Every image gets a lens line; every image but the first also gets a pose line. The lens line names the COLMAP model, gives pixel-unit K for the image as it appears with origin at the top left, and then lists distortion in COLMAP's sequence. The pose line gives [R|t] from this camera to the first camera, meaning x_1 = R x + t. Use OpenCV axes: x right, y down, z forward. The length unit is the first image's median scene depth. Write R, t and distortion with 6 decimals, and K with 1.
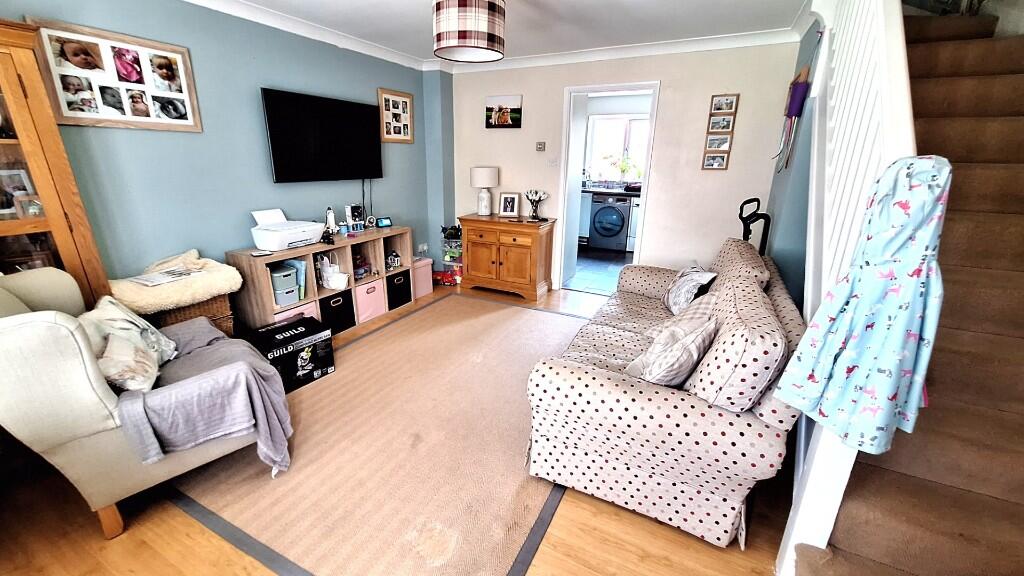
lens RADIAL K [[404.9, 0, 511.0], [0, 404.9, 291.2], [0, 0, 1]] dist [-0.011521, 0.001449]
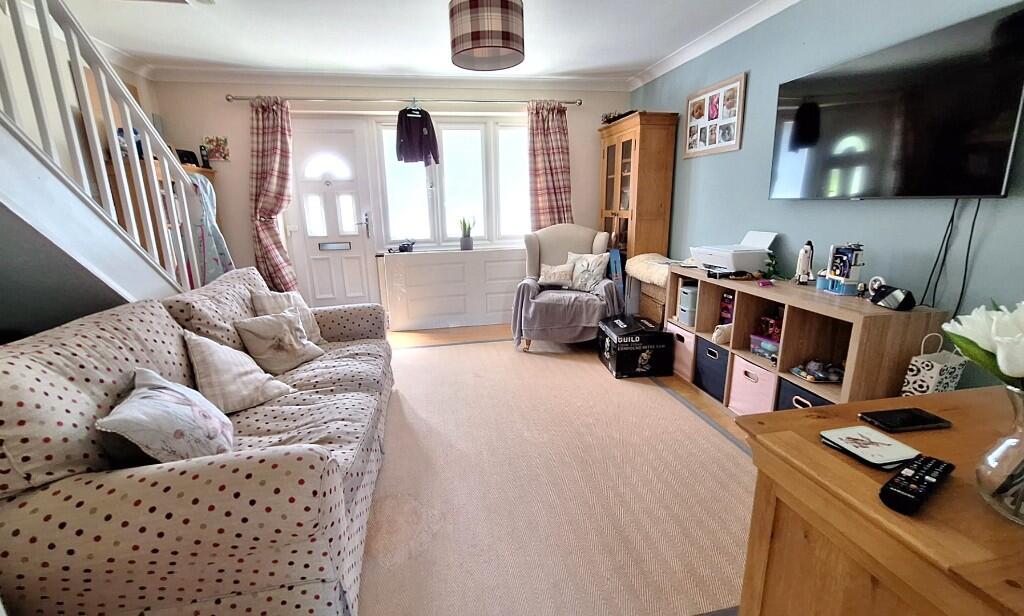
lens RADIAL K [[445.0, 0, 510.6], [0, 445.0, 307.2], [0, 0, 1]] dist [0.000037, 0.000085]
pose [[-0.798314, 0.136707, -0.586520, 0.522483], [-0.180091, 0.875142, 0.449103, -0.518528], [0.574684, 0.464152, -0.674019, 1.886928]]
